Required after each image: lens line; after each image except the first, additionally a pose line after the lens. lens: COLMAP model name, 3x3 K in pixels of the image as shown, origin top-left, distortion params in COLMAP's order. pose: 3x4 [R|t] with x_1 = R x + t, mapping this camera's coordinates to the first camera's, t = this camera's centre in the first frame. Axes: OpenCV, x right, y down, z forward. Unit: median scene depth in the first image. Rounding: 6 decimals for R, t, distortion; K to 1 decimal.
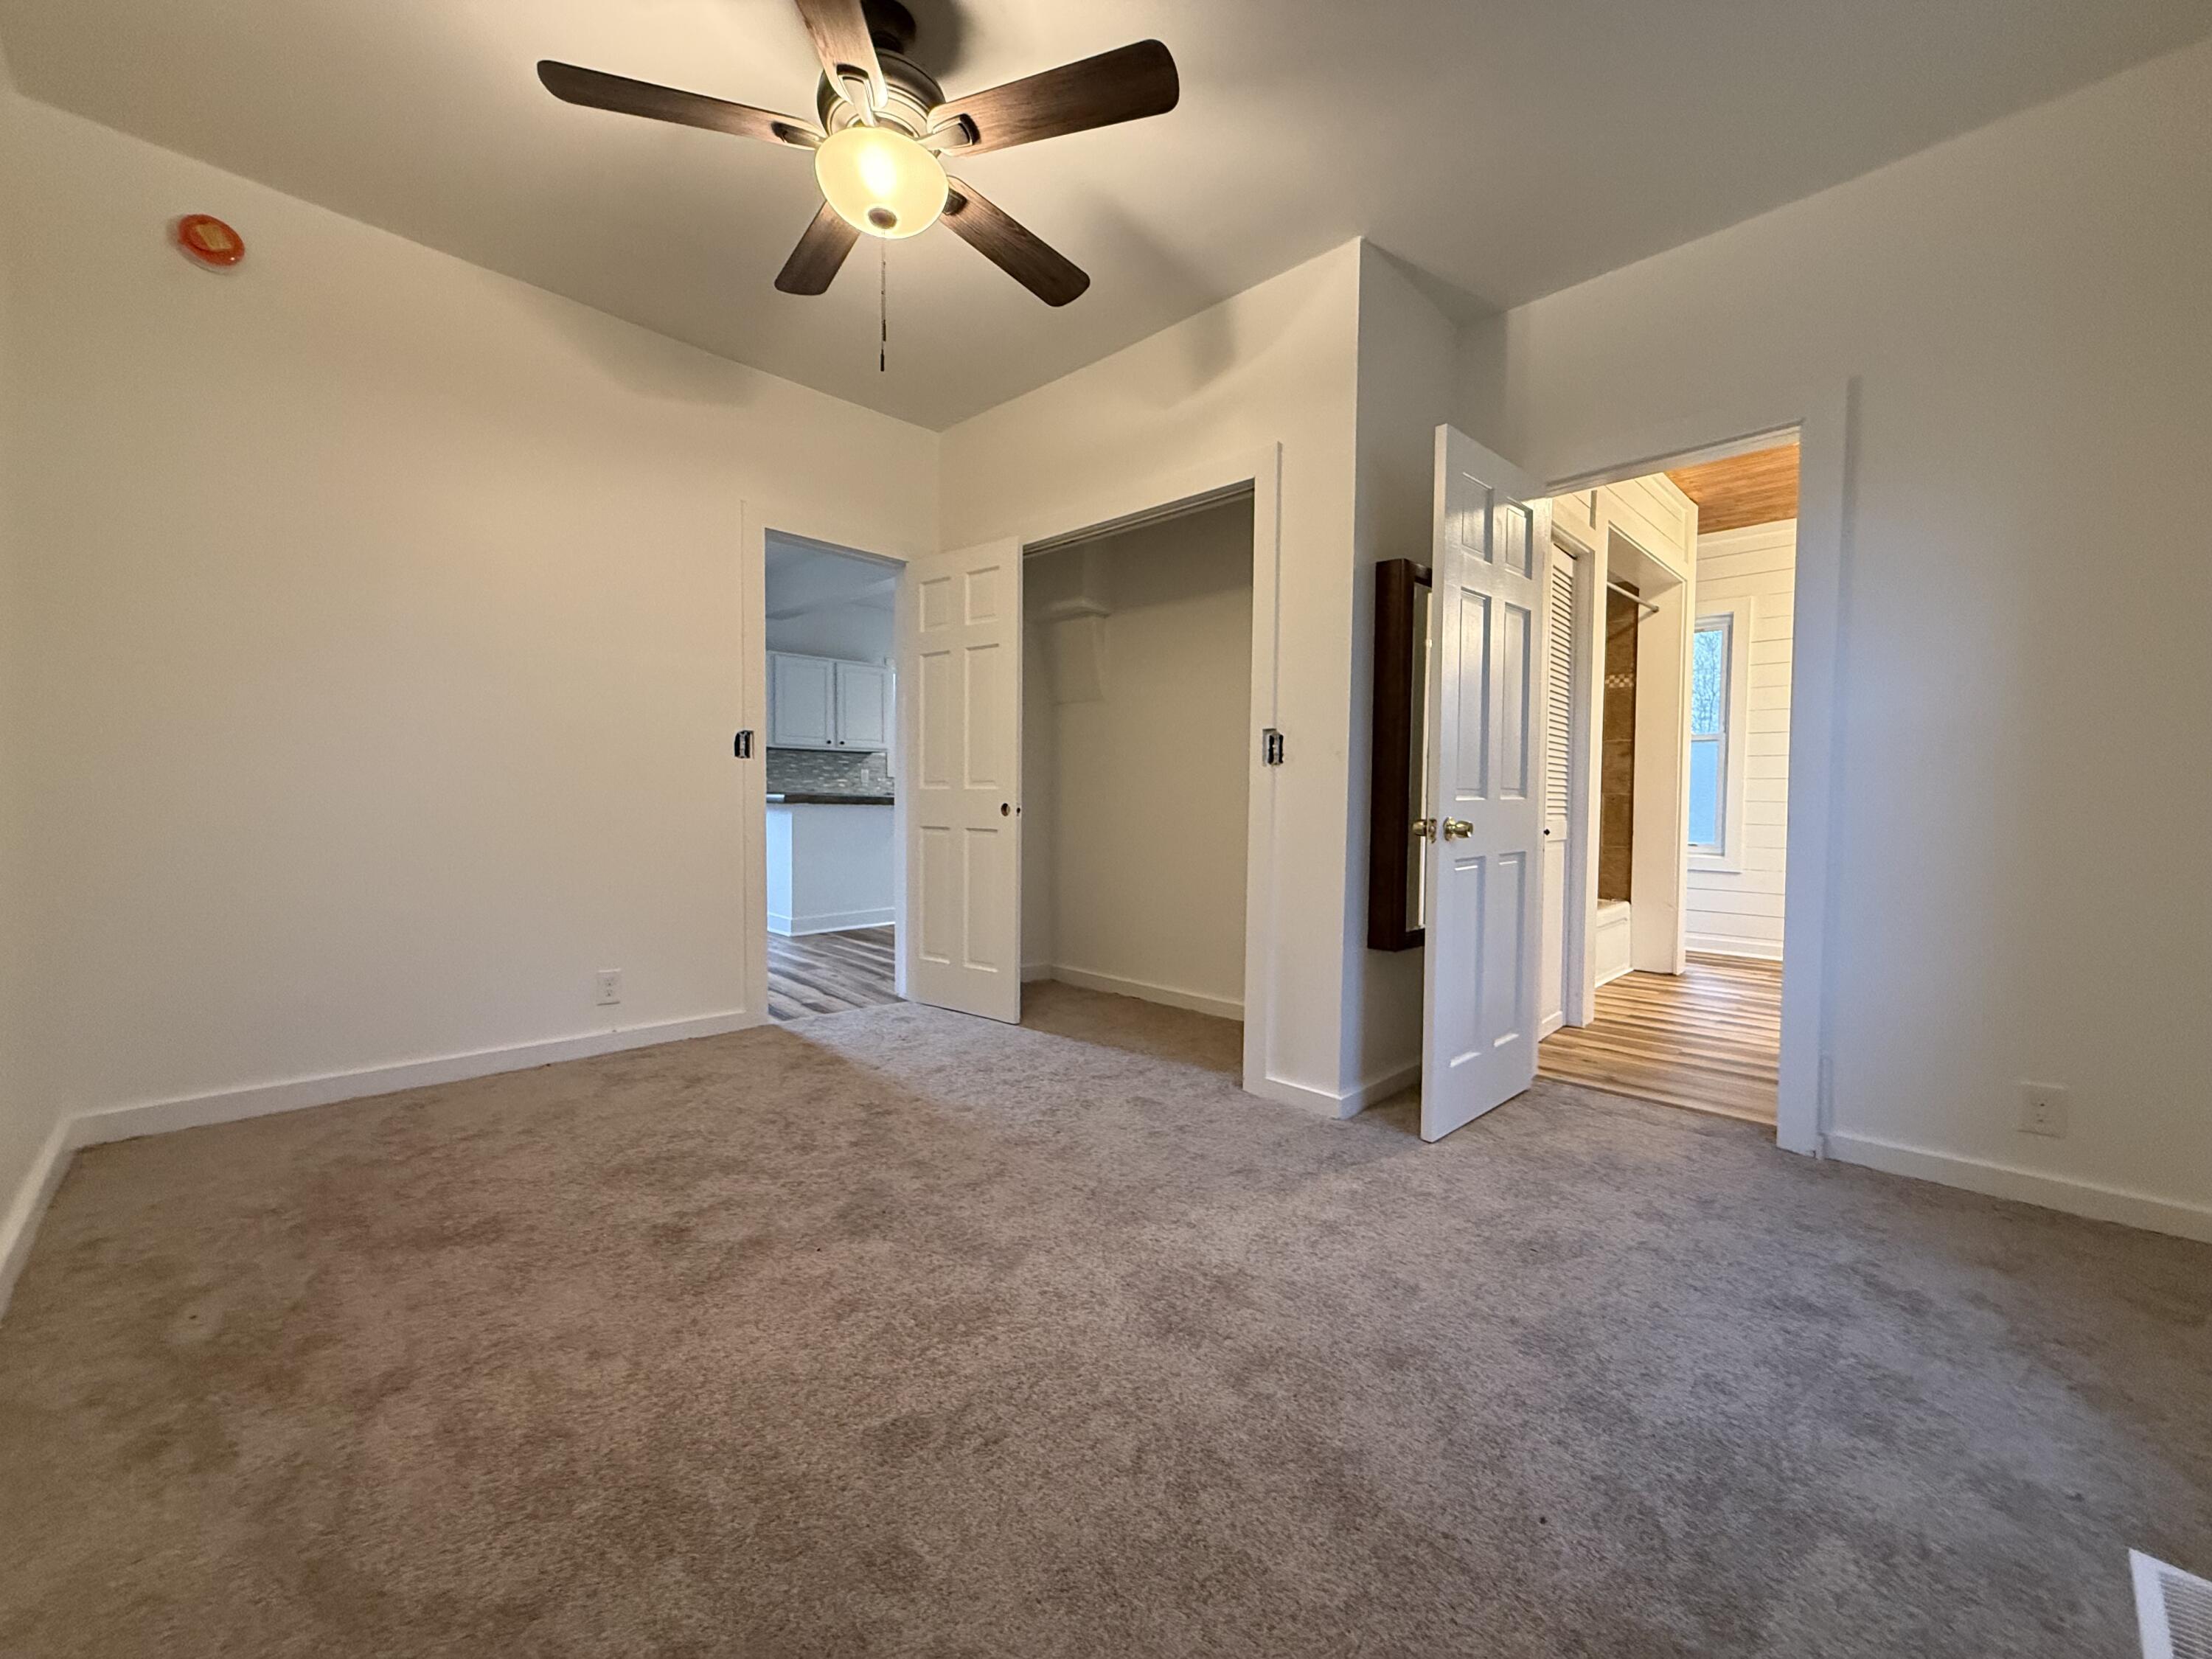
lens RADIAL K [[883.2, 0, 1097.3], [0, 883.2, 830.6], [0, 0, 1]] dist [0.000792, -0.000690]
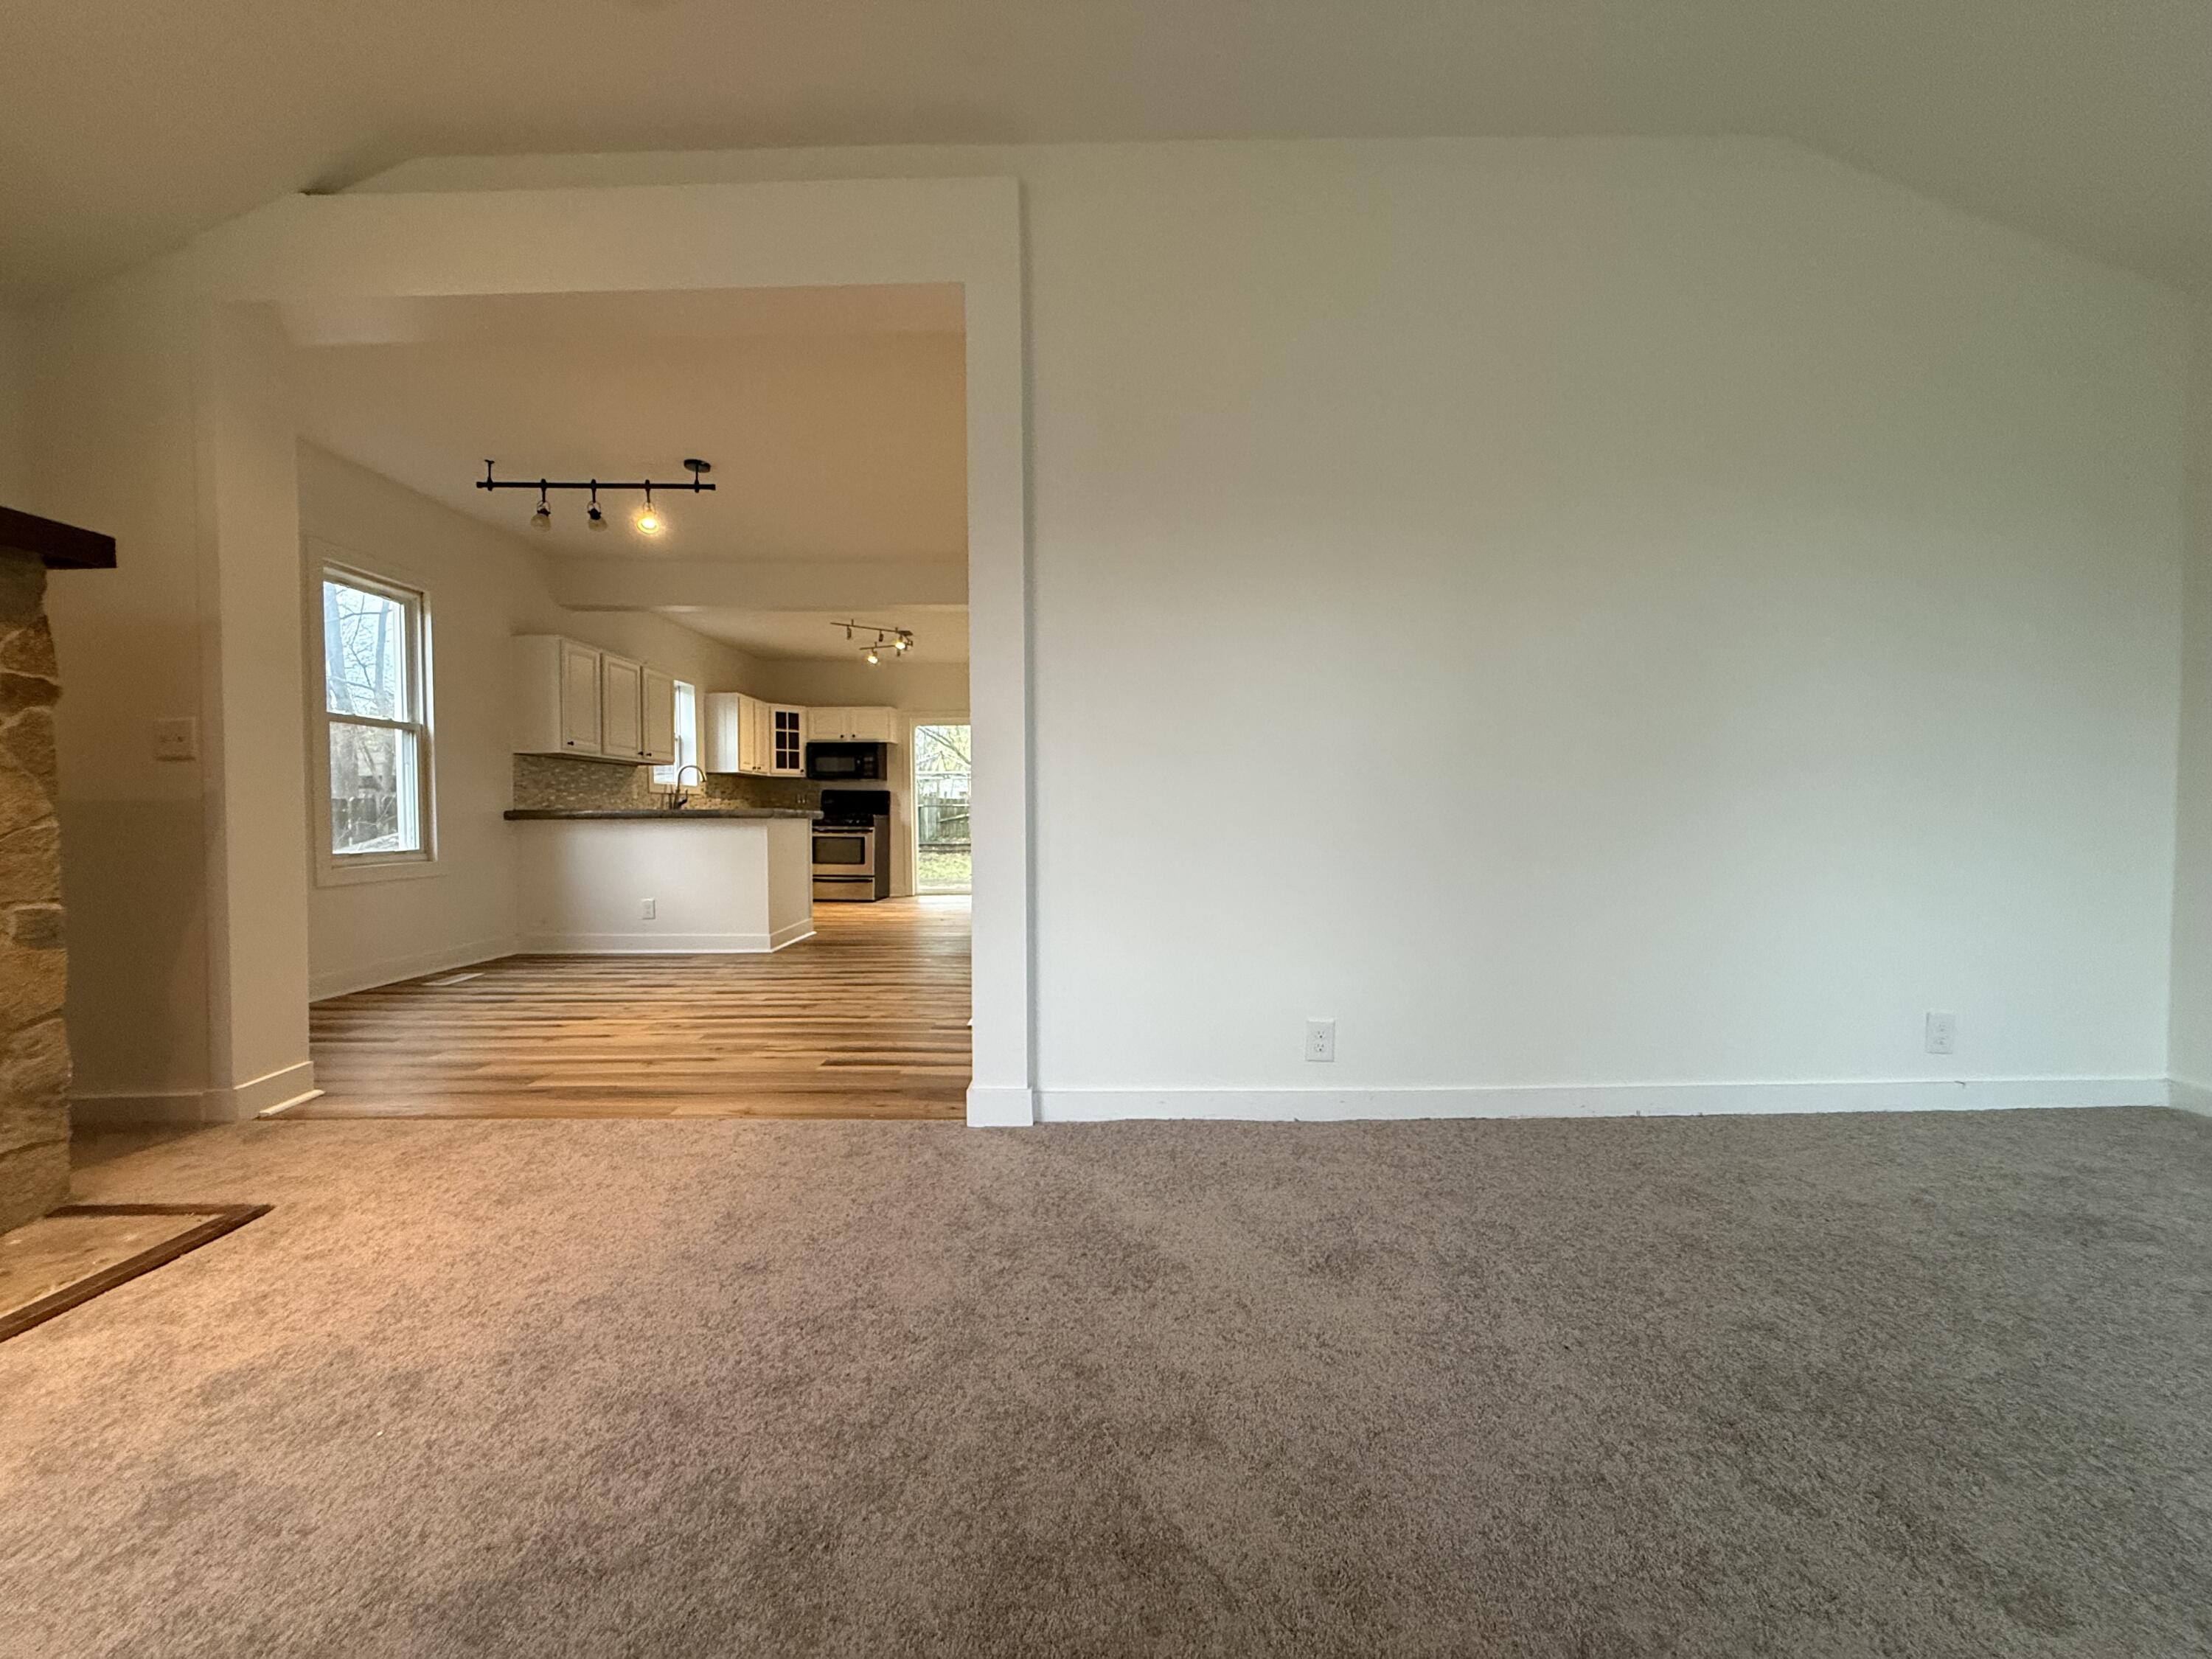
lens RADIAL K [[883.2, 0, 1097.3], [0, 883.2, 830.6], [0, 0, 1]] dist [0.000792, -0.000690]
pose [[0.706516, -0.027626, 0.707158, -1.600404], [0.043726, 0.999033, -0.004658, 0.010004], [-0.706345, 0.034212, 0.707041, 0.079456]]
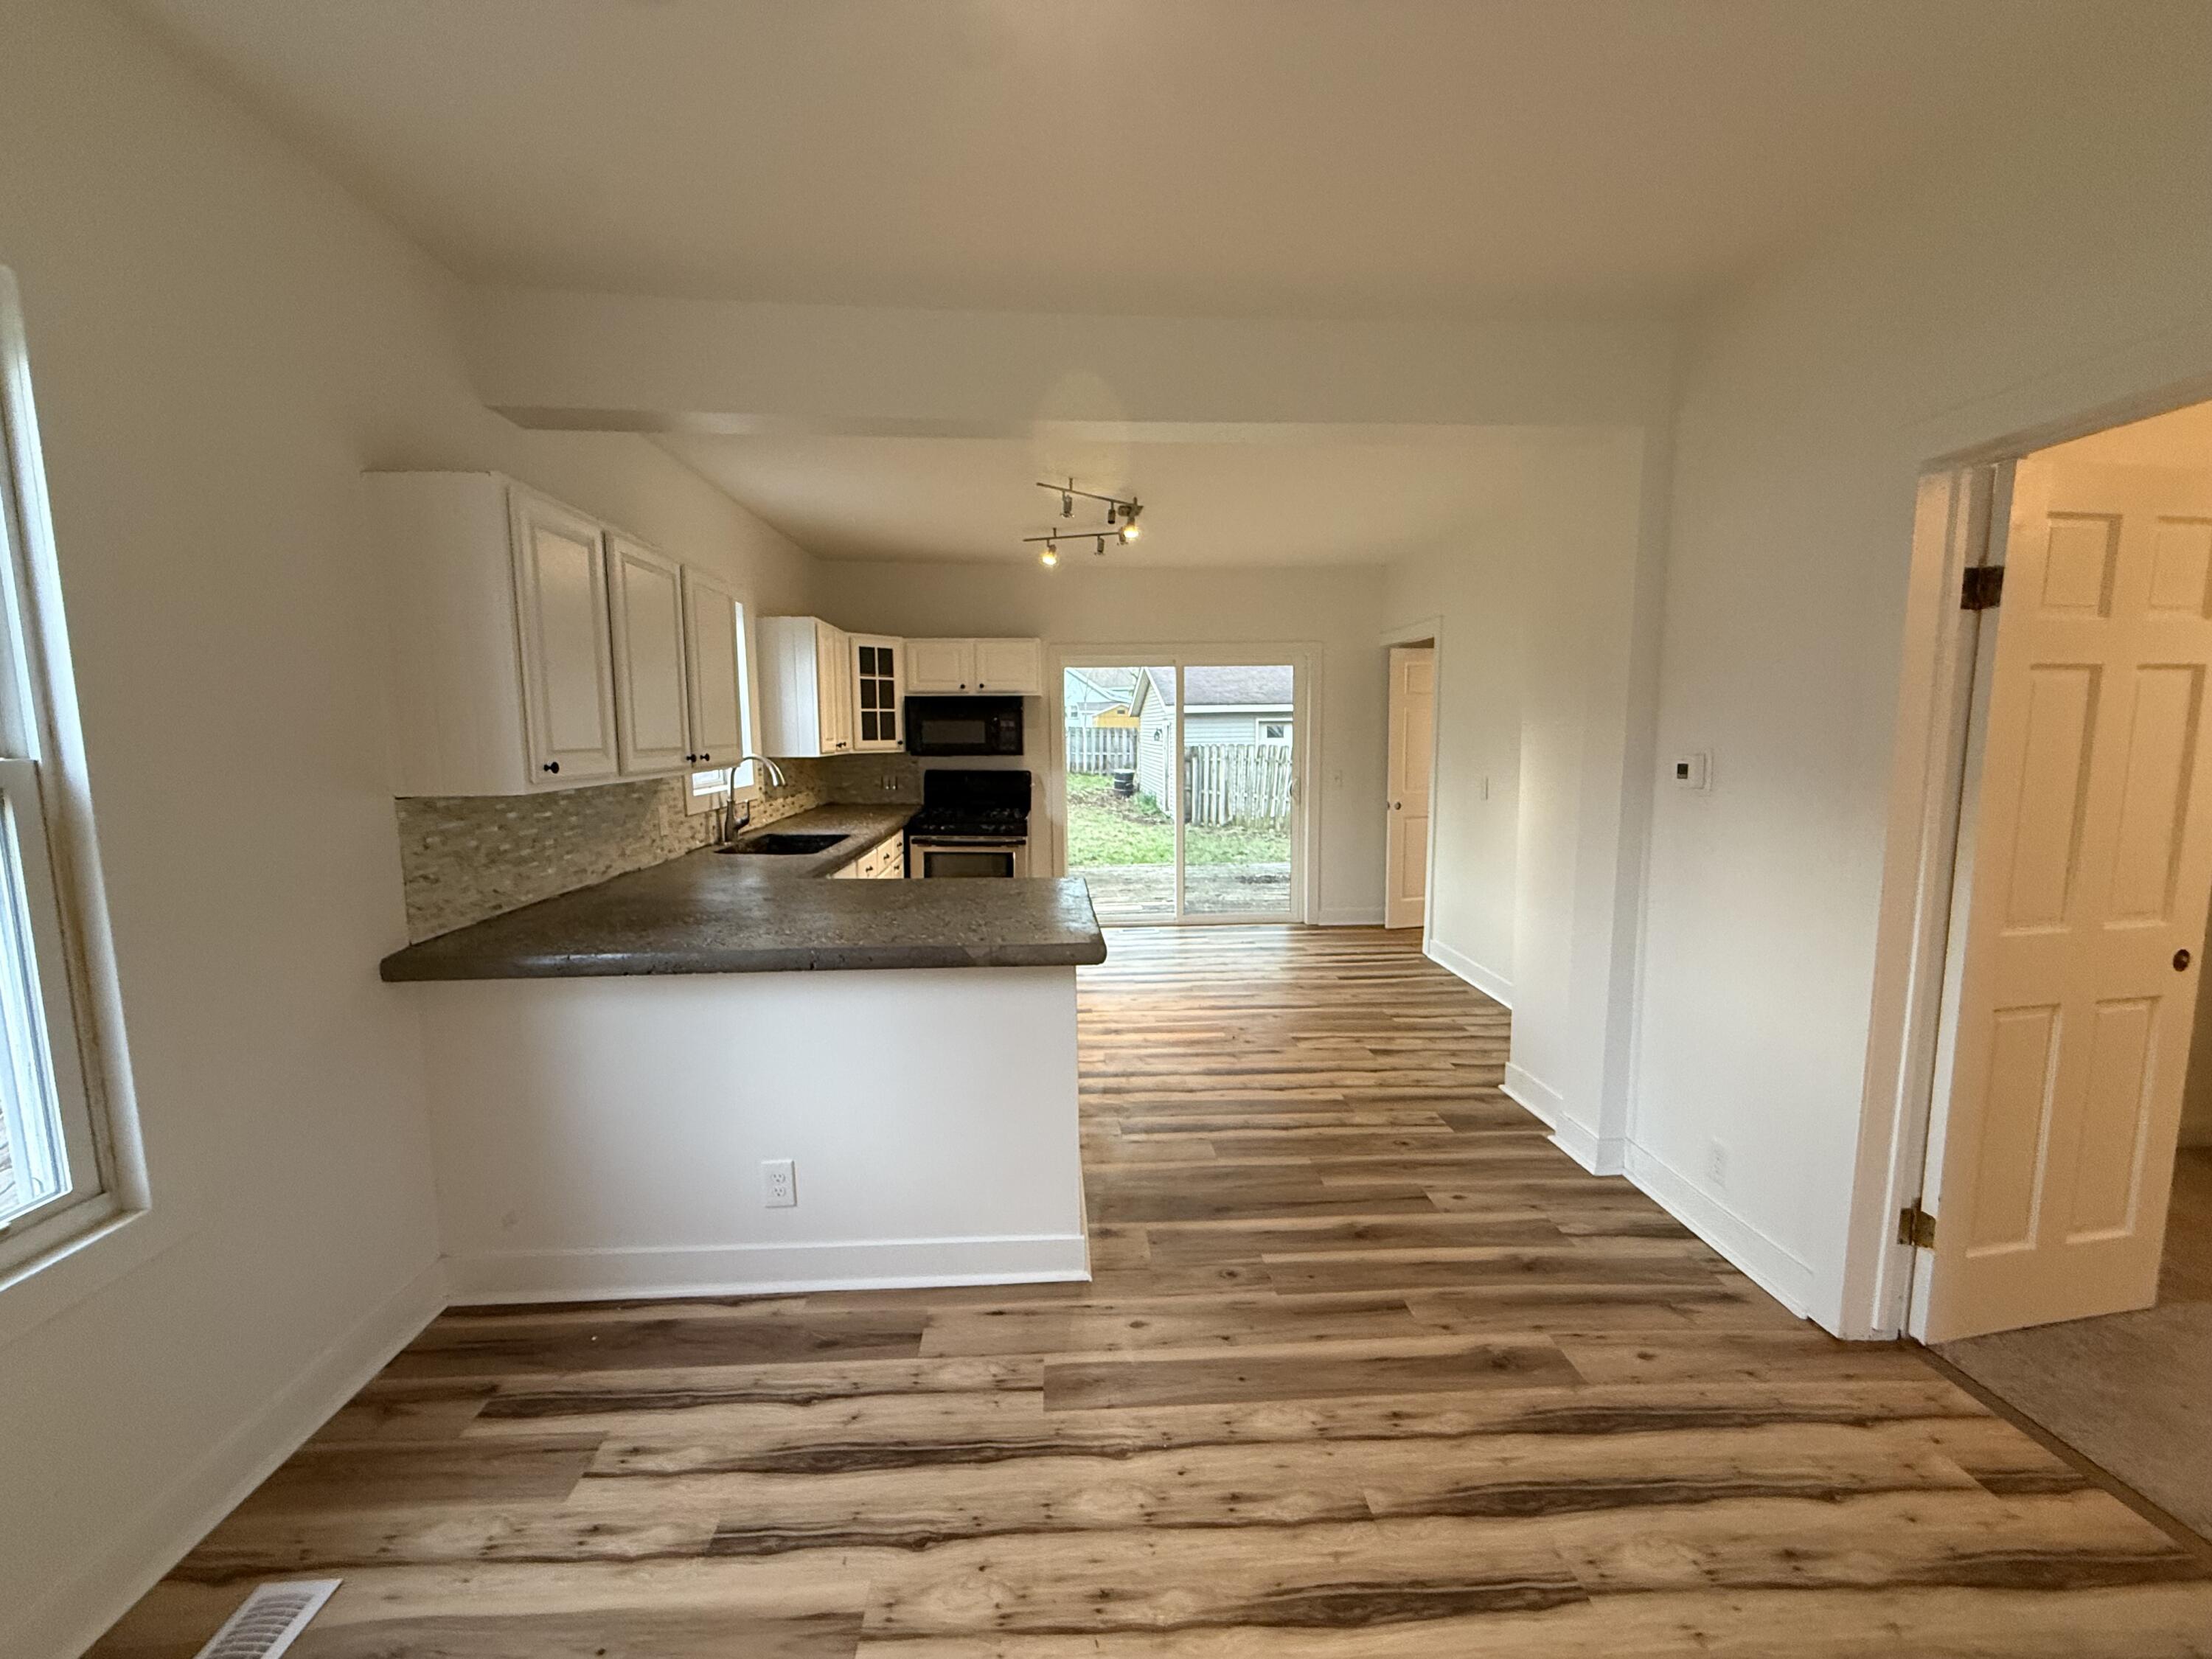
lens RADIAL K [[883.2, 0, 1097.3], [0, 883.2, 830.6], [0, 0, 1]] dist [0.000792, -0.000690]
pose [[0.661174, -0.101230, 0.743372, -1.277405], [0.045344, 0.994435, 0.095089, -0.251644], [-0.748861, -0.029163, 0.662085, 1.497240]]
